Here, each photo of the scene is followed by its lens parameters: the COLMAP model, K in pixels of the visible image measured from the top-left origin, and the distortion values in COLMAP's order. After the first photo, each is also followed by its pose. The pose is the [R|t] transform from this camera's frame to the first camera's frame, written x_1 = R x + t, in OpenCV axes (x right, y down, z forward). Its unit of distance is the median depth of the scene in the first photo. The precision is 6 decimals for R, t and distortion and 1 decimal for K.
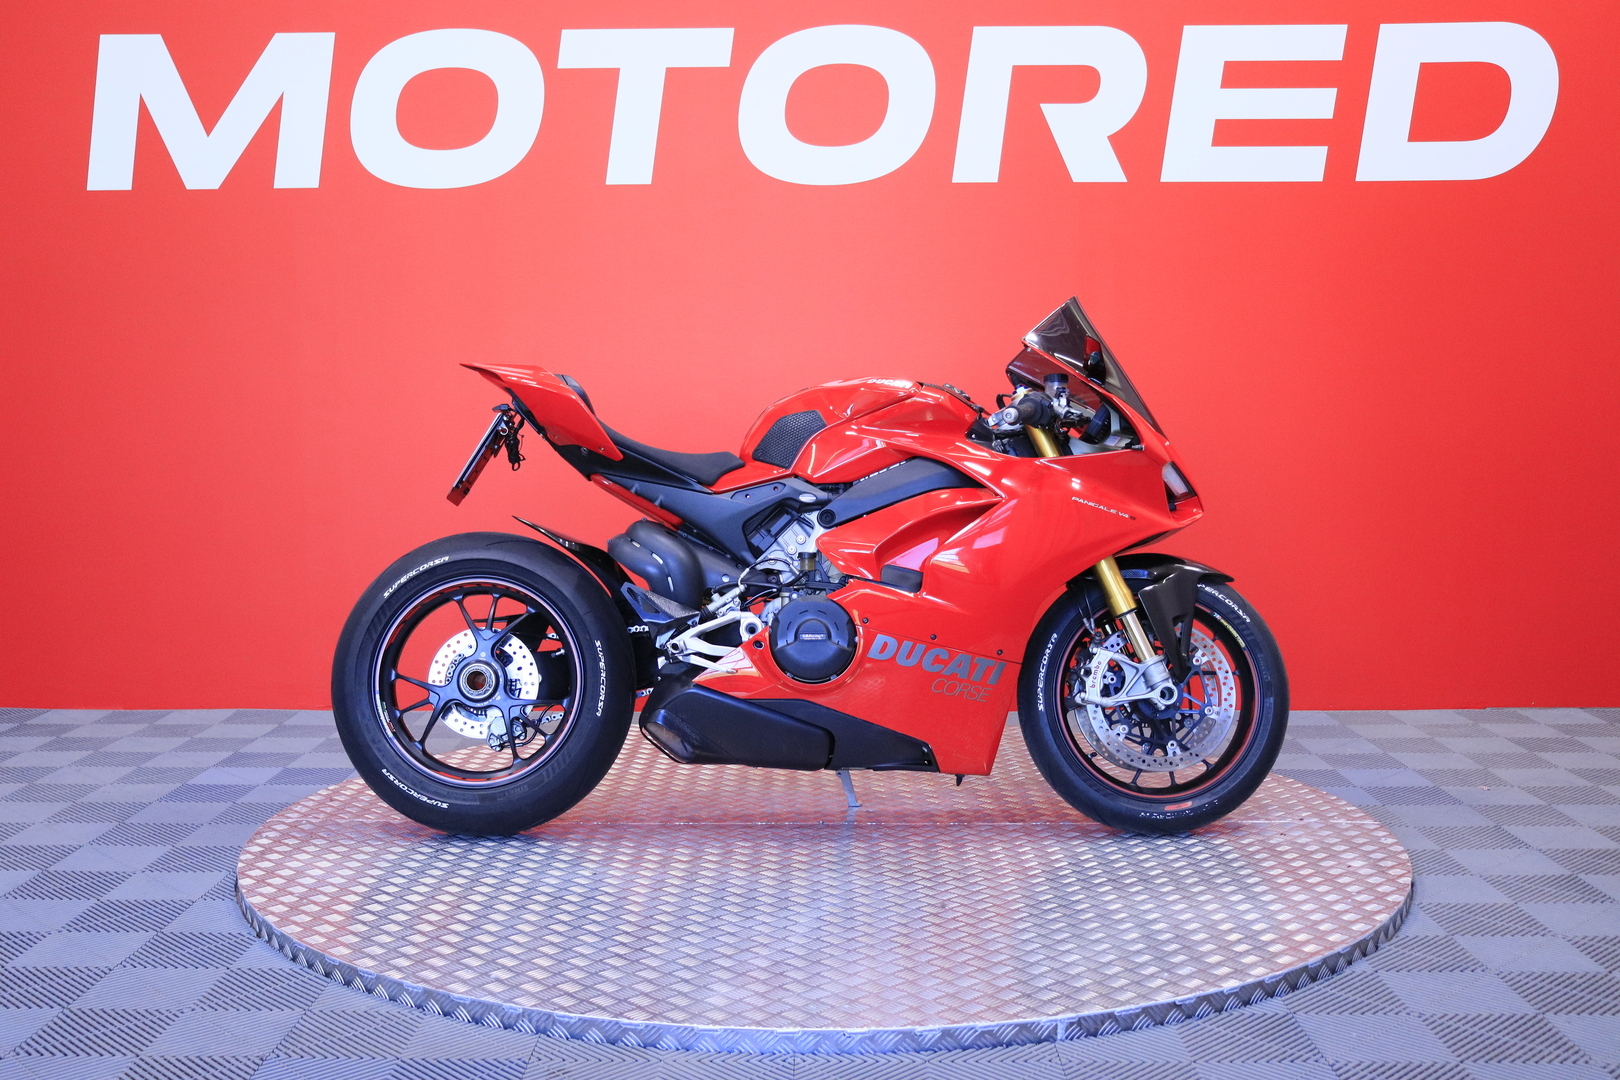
lens RADIAL K [[1714.4, 0, 810.0], [0, 1714.4, 540.0], [0, 0, 1]] dist [-0.051980, 0.031106]
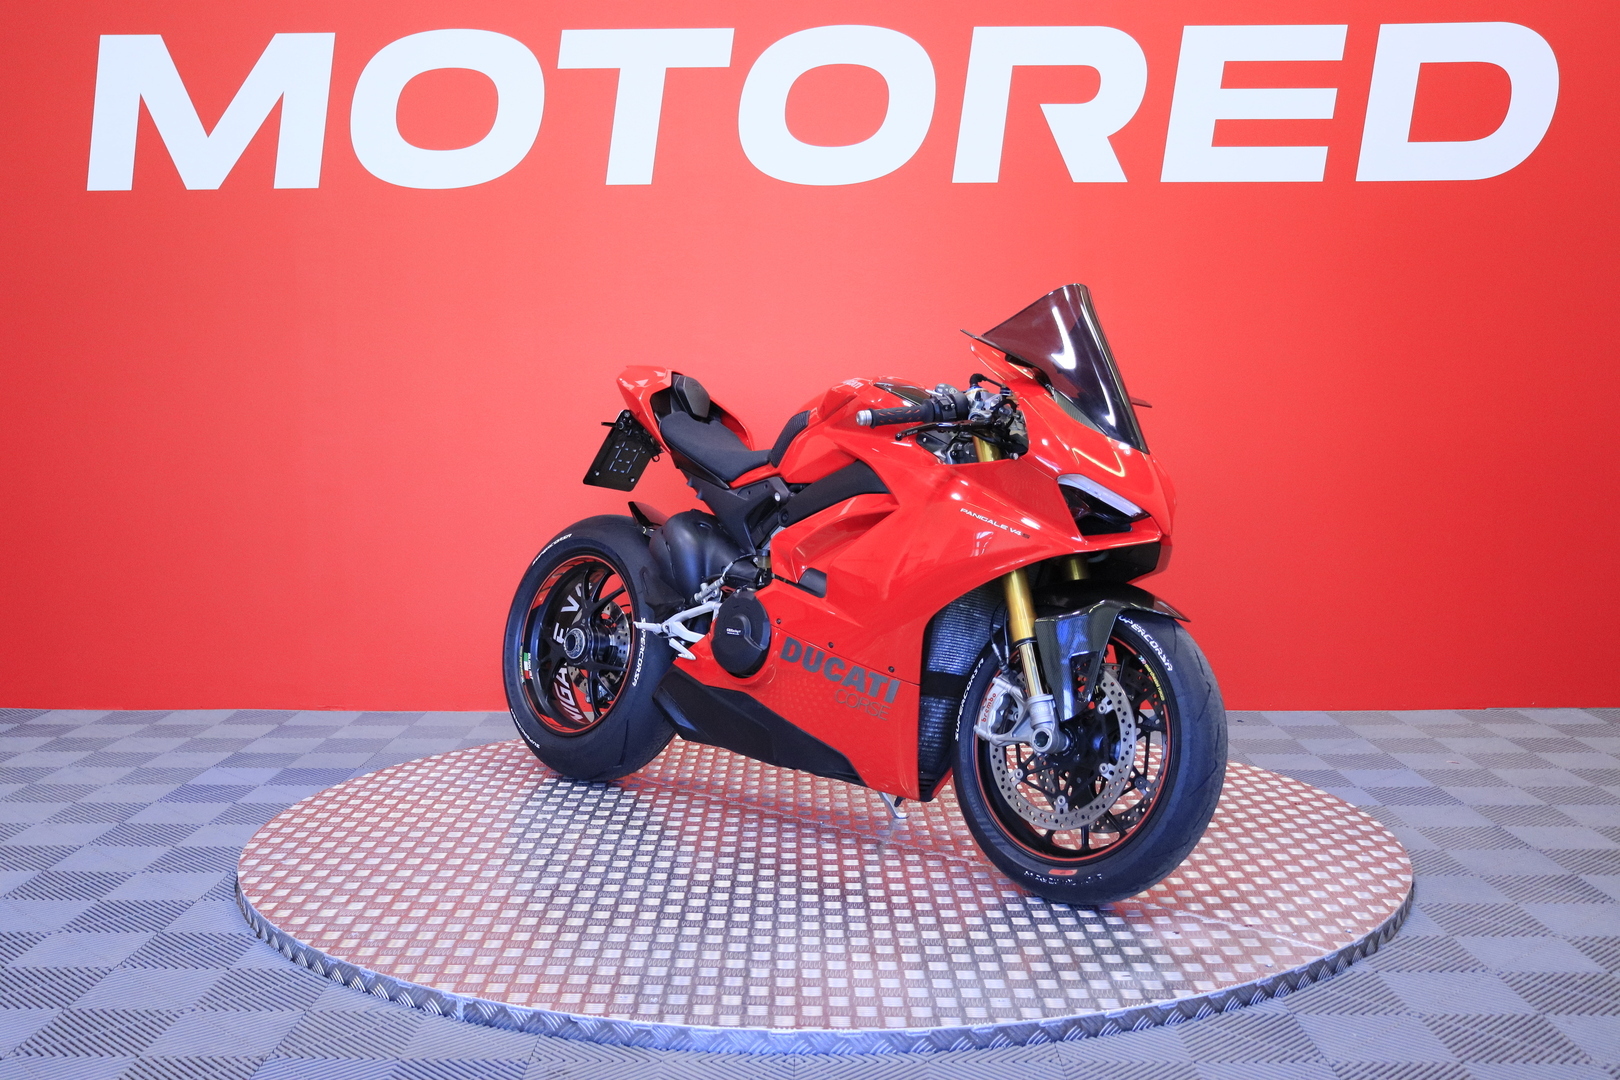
lens RADIAL K [[1714.4, 0, 810.0], [0, 1714.4, 540.0], [0, 0, 1]] dist [-0.051980, 0.031106]
pose [[0.729952, 0.065194, -0.680382, 0.698688], [-0.055974, 0.997799, 0.035557, -0.035537], [0.681202, 0.012129, 0.731995, 0.276284]]
